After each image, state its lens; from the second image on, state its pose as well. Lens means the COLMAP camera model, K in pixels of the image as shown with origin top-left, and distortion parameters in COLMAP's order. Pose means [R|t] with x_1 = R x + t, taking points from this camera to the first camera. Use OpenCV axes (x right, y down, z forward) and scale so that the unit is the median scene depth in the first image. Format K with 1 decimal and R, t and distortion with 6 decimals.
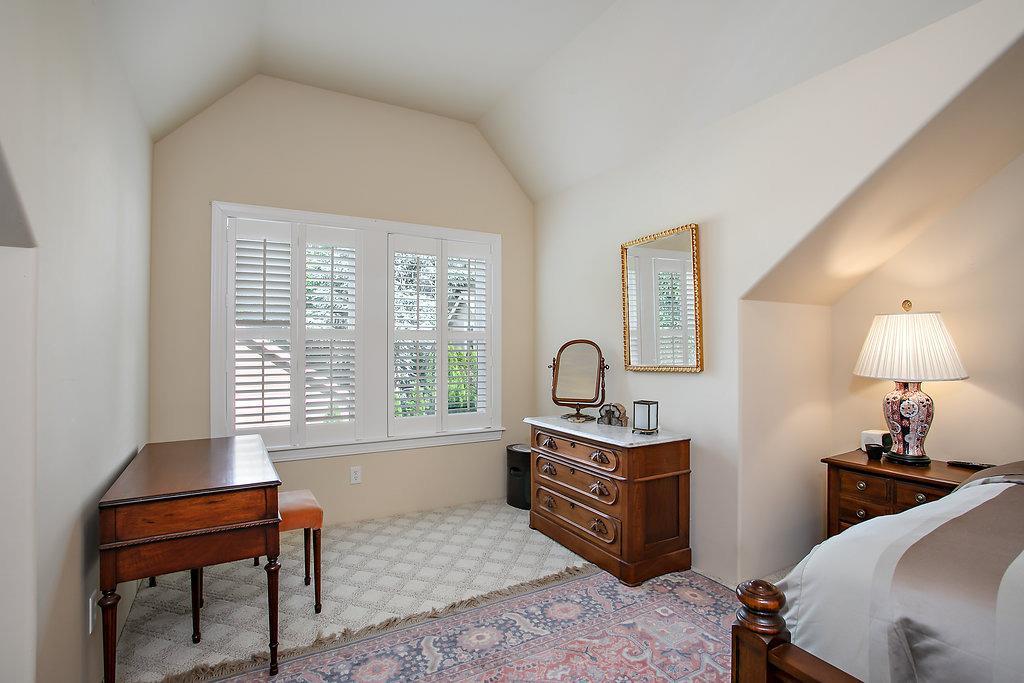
lens RADIAL K [[495.5, 0, 508.5], [0, 495.5, 343.5], [0, 0, 1]] dist [-0.046895, 0.022032]
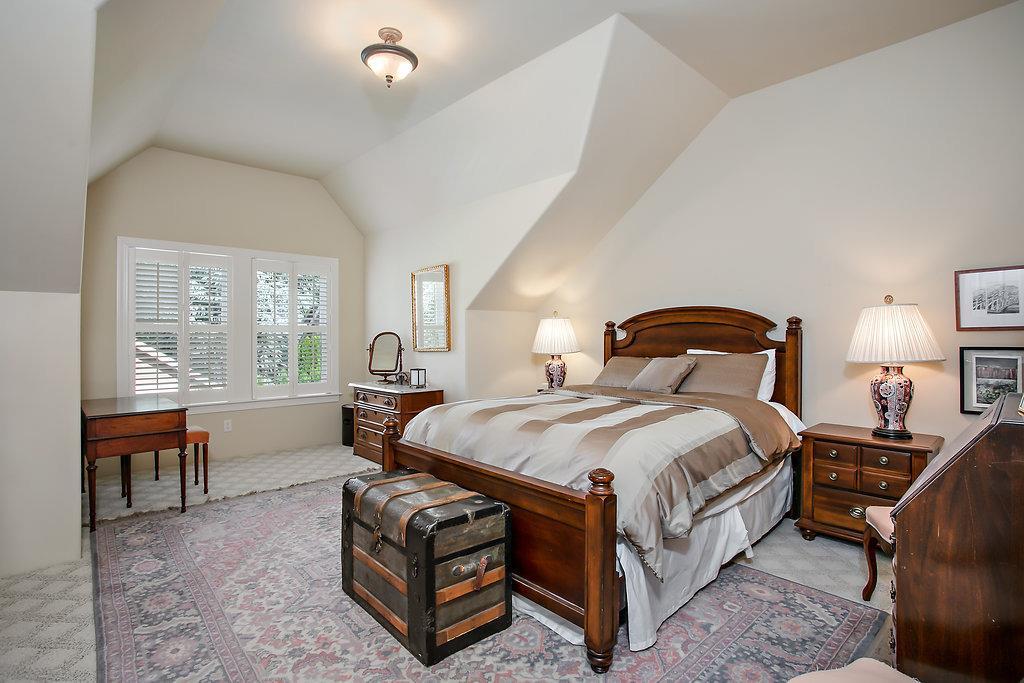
lens RADIAL K [[495.5, 0, 521.5], [0, 495.5, 337.2], [0, 0, 1]] dist [-0.046895, 0.022032]
pose [[0.967180, -0.003309, 0.254072, 0.175450], [0.001639, 0.999976, 0.006782, -0.000976], [-0.254088, -0.006143, 0.967162, -0.661300]]
